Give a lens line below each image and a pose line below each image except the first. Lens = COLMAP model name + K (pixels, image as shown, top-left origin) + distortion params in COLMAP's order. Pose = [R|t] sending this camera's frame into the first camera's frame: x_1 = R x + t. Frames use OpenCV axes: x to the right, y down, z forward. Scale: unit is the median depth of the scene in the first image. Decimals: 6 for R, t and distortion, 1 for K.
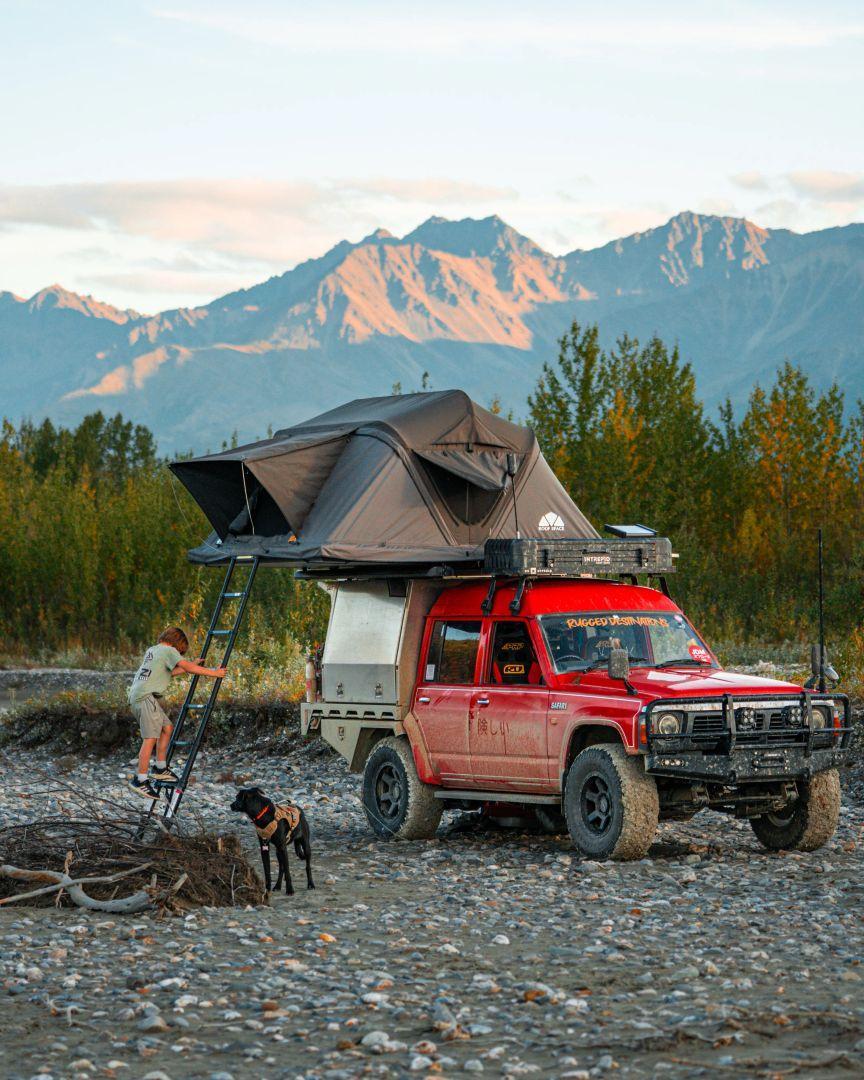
lens RADIAL K [[3915.3, 0, 432.0], [0, 3915.3, 540.0], [0, 0, 1]] dist [-0.509736, 0.154622]
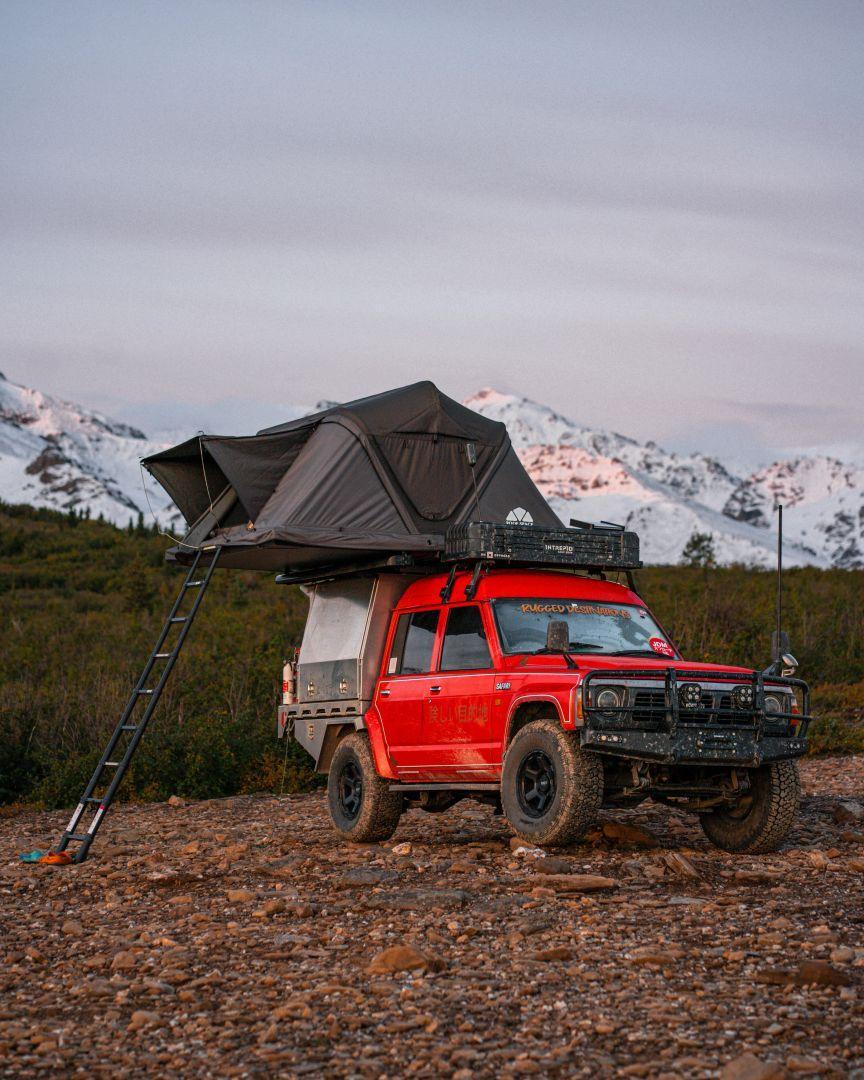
lens RADIAL K [[3015.5, 0, 432.0], [0, 3015.5, 540.0], [0, 0, 1]] dist [-0.058798, -0.320066]
pose [[0.996908, 0.024124, -0.074782, 0.069735], [-0.029859, 0.996618, -0.076556, 0.064085], [0.072682, 0.078552, 0.994257, 0.260341]]
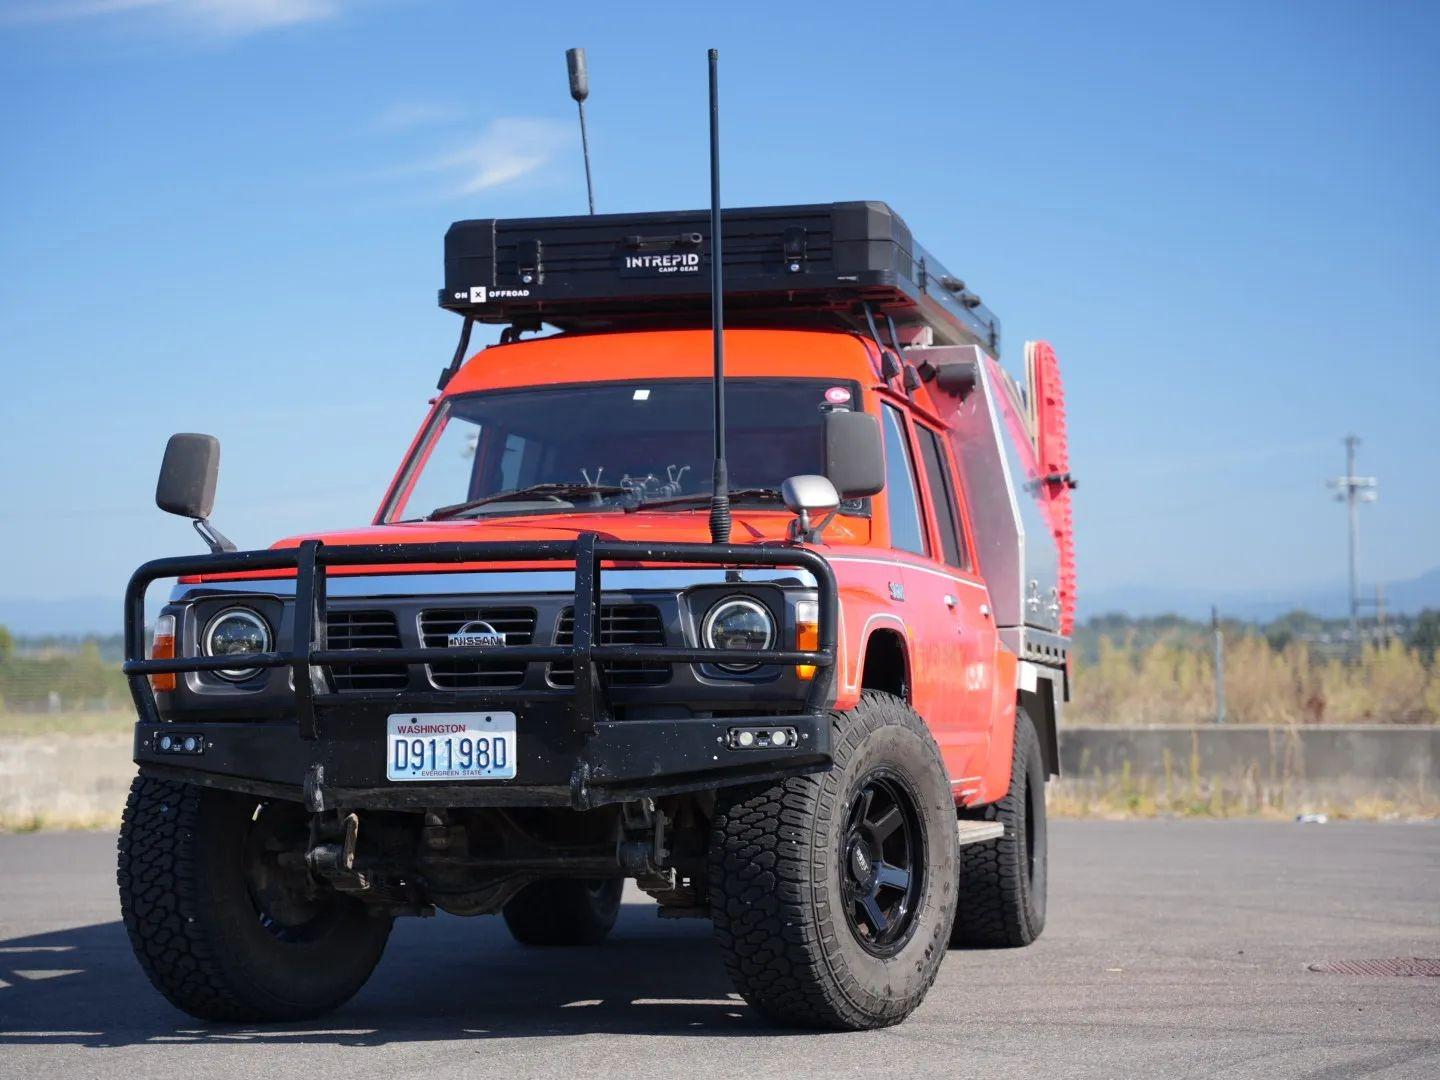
lens RADIAL K [[3078.0, 0, 720.0], [0, 3078.0, 540.0], [0, 0, 1]] dist [0.264362, 0.214257]
pose [[0.739748, -0.035909, -0.671925, 0.273163], [0.012987, 0.999151, -0.039099, 0.048651], [0.672759, 0.020198, 0.739586, 0.800359]]
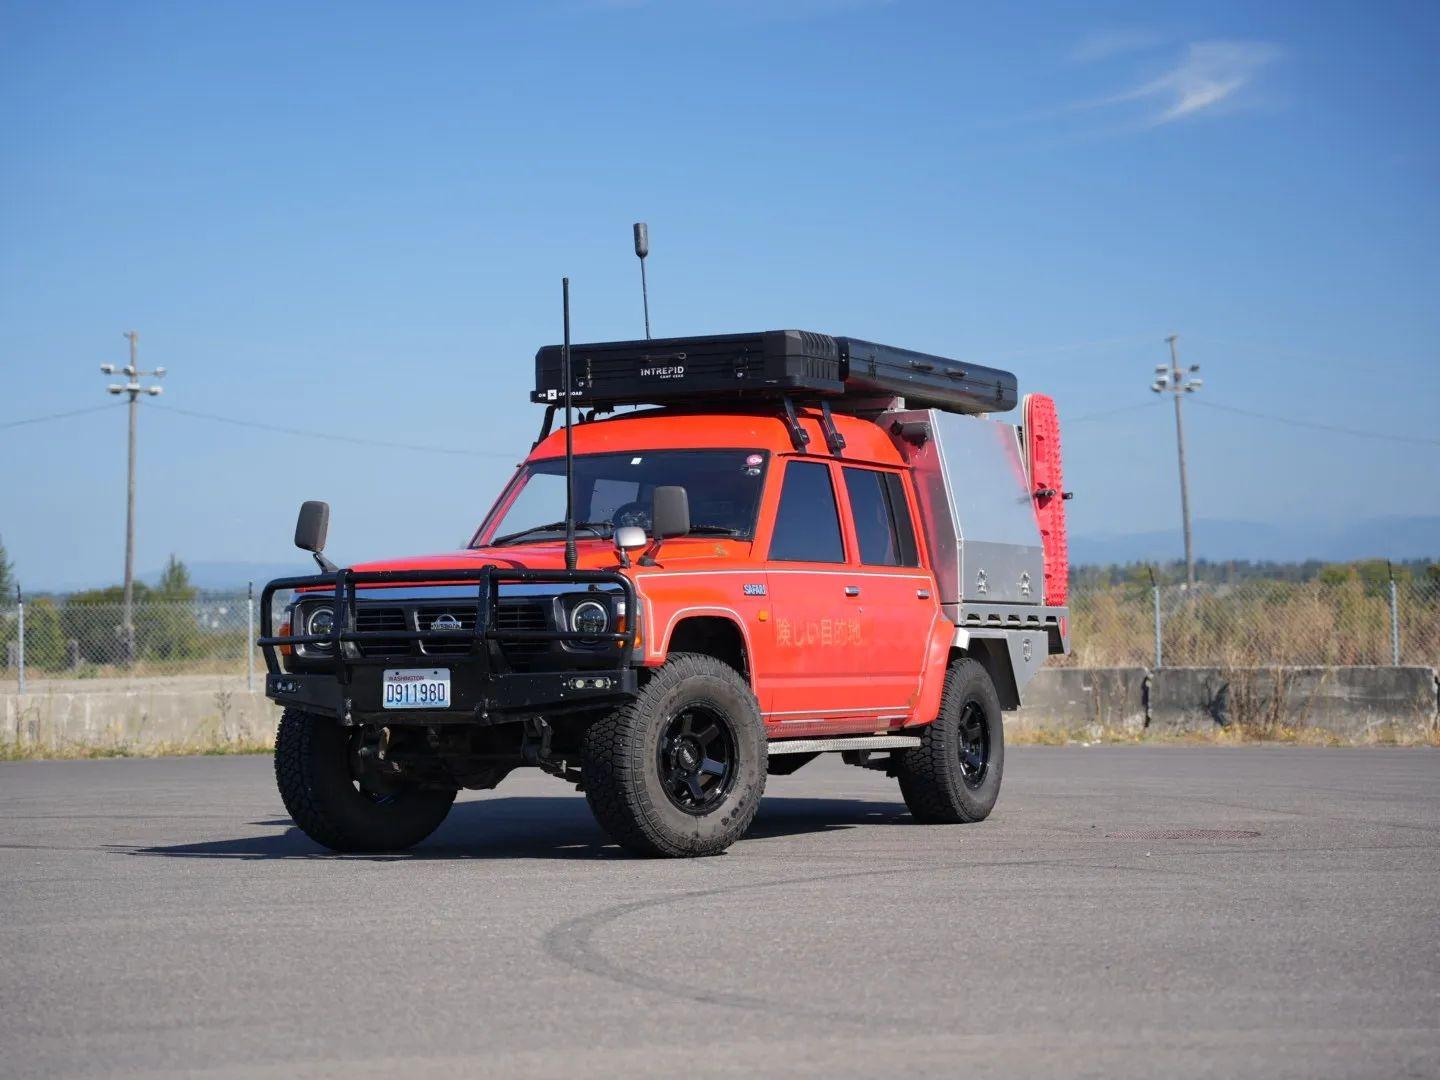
lens RADIAL K [[3078.0, 0, 720.0], [0, 3078.0, 540.0], [0, 0, 1]] dist [0.264362, 0.214257]
pose [[0.559120, -0.027909, -0.828617, 0.475455], [0.019299, 0.999601, -0.020646, 0.044160], [0.828862, -0.004448, 0.559435, 0.763521]]
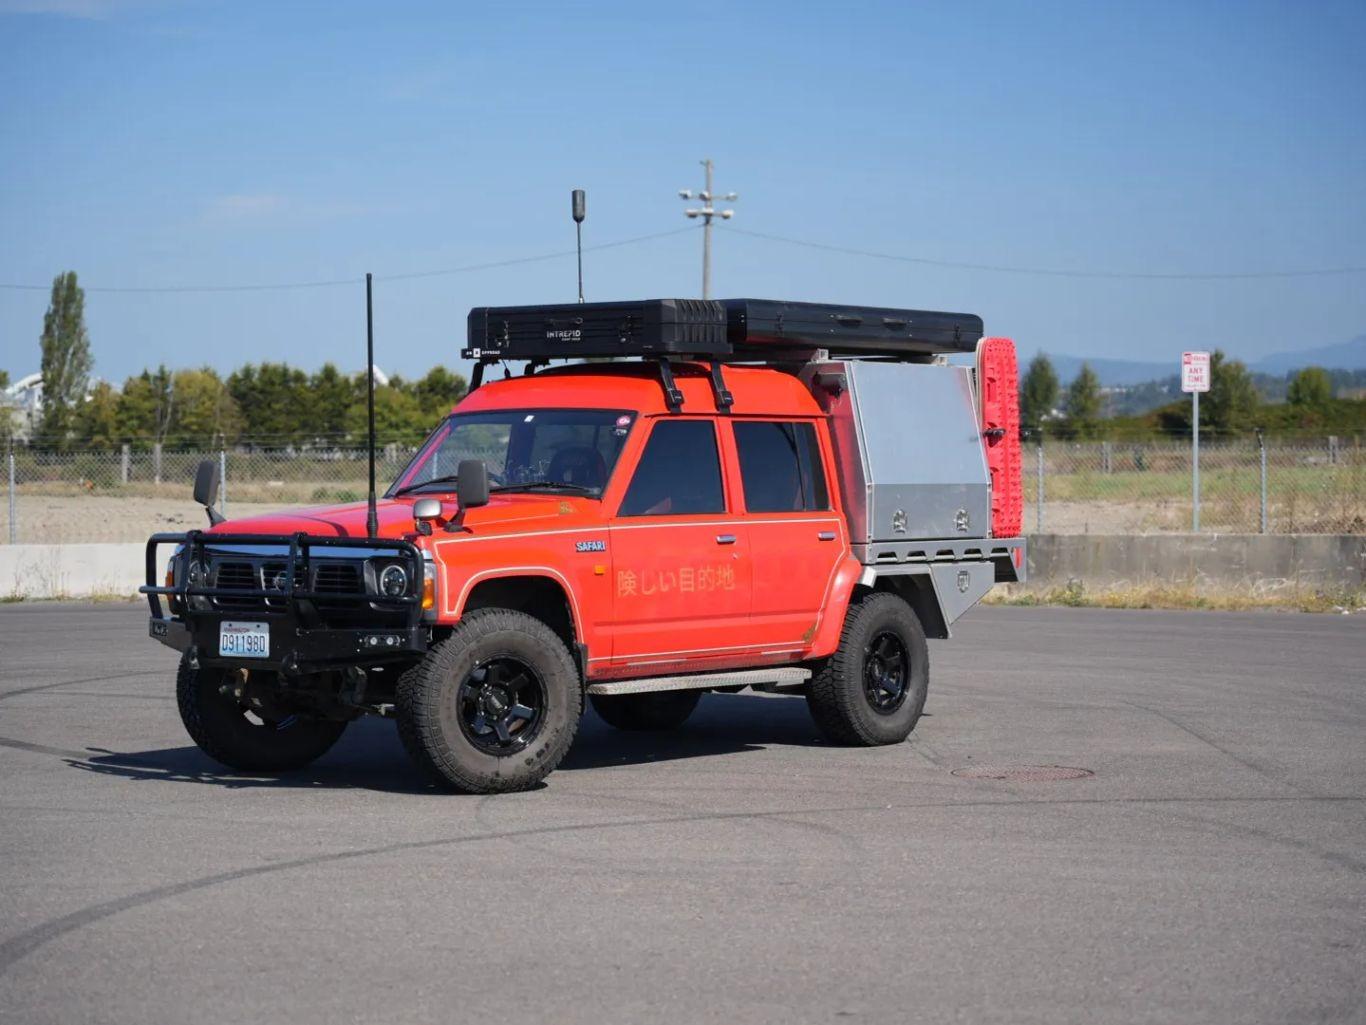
lens RADIAL K [[2919.8, 0, 683.0], [0, 2919.8, 512.5], [0, 0, 1]] dist [0.264362, 0.214257]
pose [[0.370896, 0.027807, -0.928258, 0.549165], [0.011167, 0.999346, 0.034399, 0.019558], [0.928607, -0.023125, 0.370343, 0.865393]]
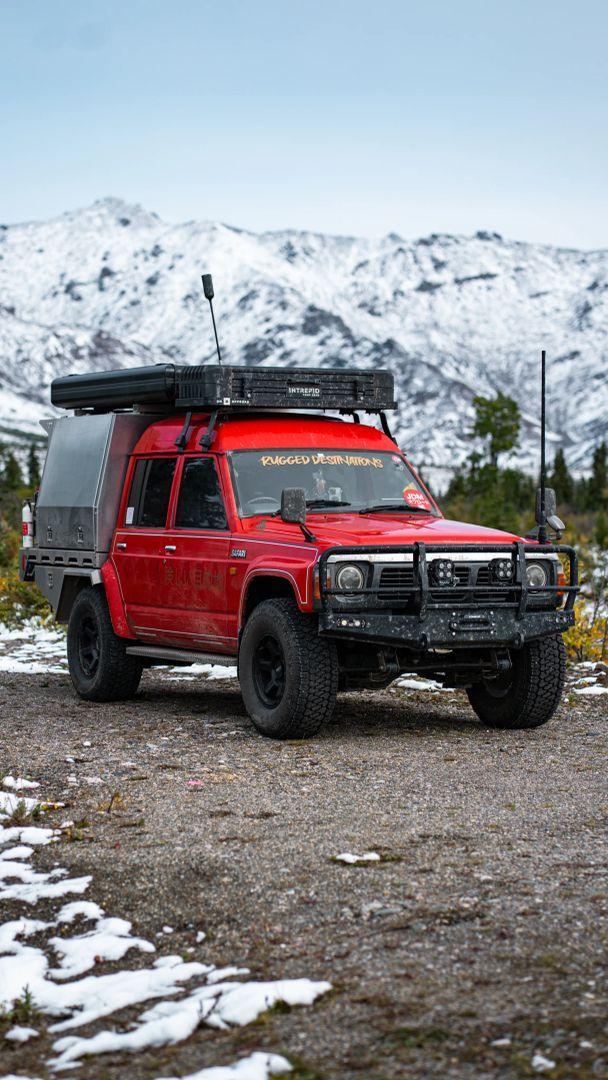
lens RADIAL K [[2498.8, 0, 304.0], [0, 2498.8, 540.0], [0, 0, 1]] dist [0.057941, 0.072225]
pose [[0.997750, 0.016517, -0.064972, 0.083219], [-0.014369, 0.999339, 0.033395, 0.020744], [0.065481, -0.032386, 0.997328, 0.449705]]
